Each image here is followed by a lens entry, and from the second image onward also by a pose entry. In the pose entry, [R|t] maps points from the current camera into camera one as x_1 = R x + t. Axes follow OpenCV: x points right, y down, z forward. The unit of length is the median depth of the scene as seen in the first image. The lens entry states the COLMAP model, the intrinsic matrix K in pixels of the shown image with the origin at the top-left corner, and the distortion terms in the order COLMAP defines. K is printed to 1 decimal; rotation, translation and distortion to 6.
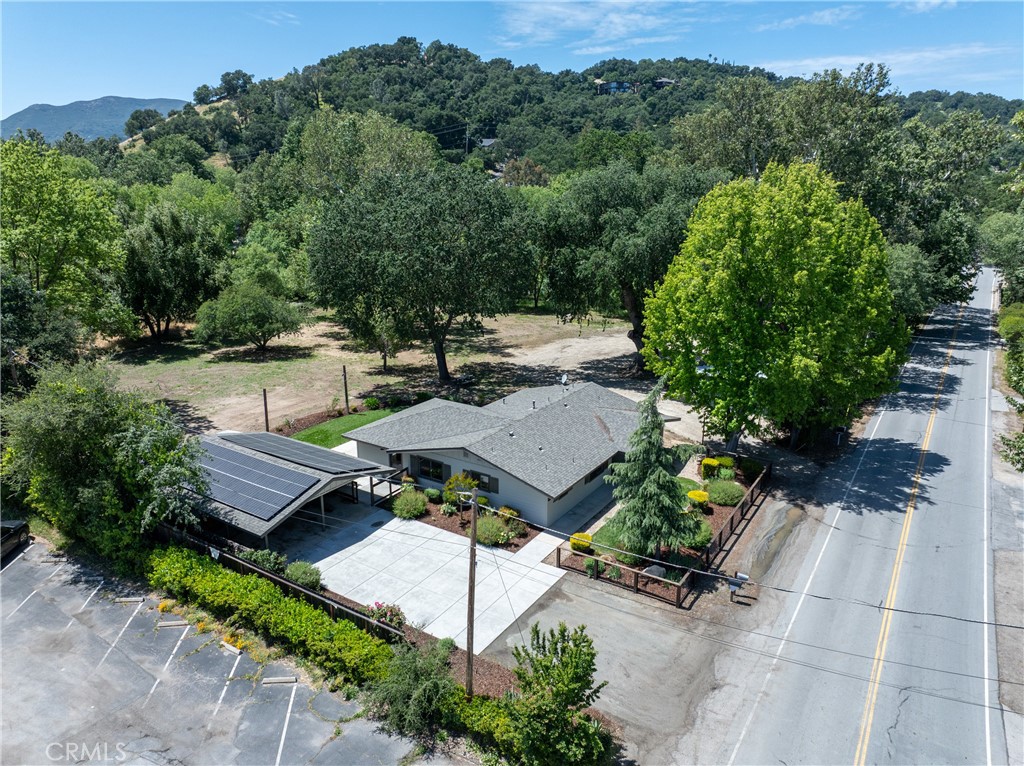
lens RADIAL K [[711.2, 0, 536.9], [0, 711.2, 382.8], [0, 0, 1]] dist [-0.061004, 0.014726]
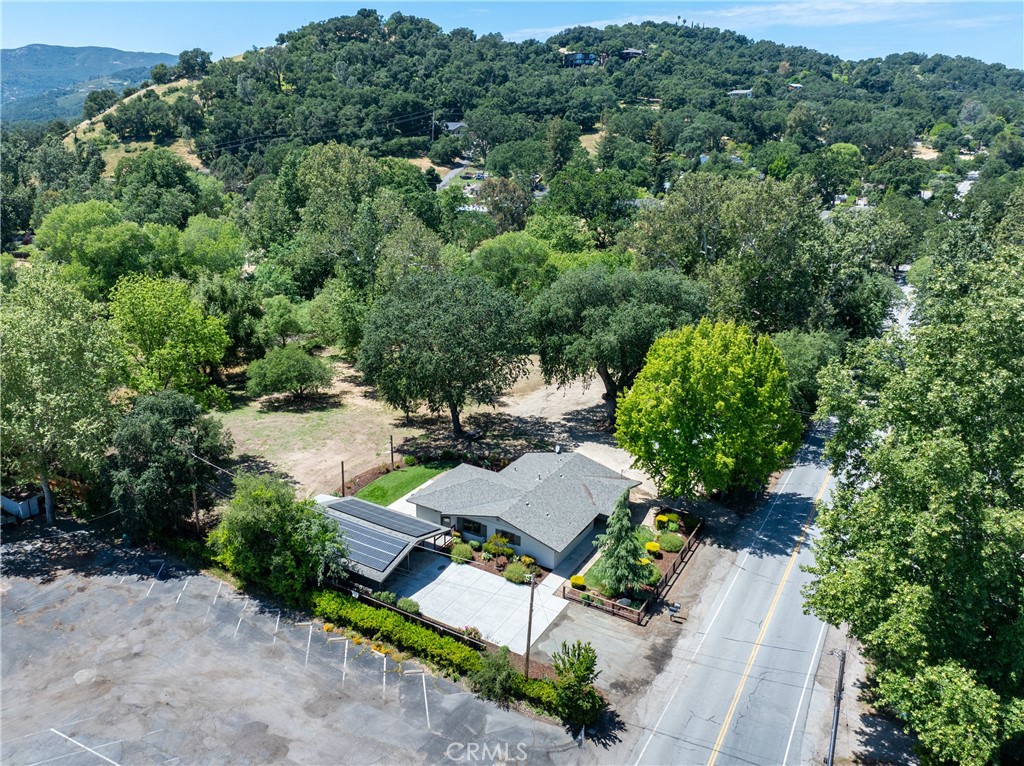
lens RADIAL K [[711.2, 0, 510.0], [0, 711.2, 384.2], [0, 0, 1]] dist [-0.061004, 0.014726]
pose [[0.999951, -0.003383, 0.009268, -0.088391], [0.003181, 0.999757, 0.021811, -0.217659], [-0.009339, -0.021781, 0.999719, -0.491788]]
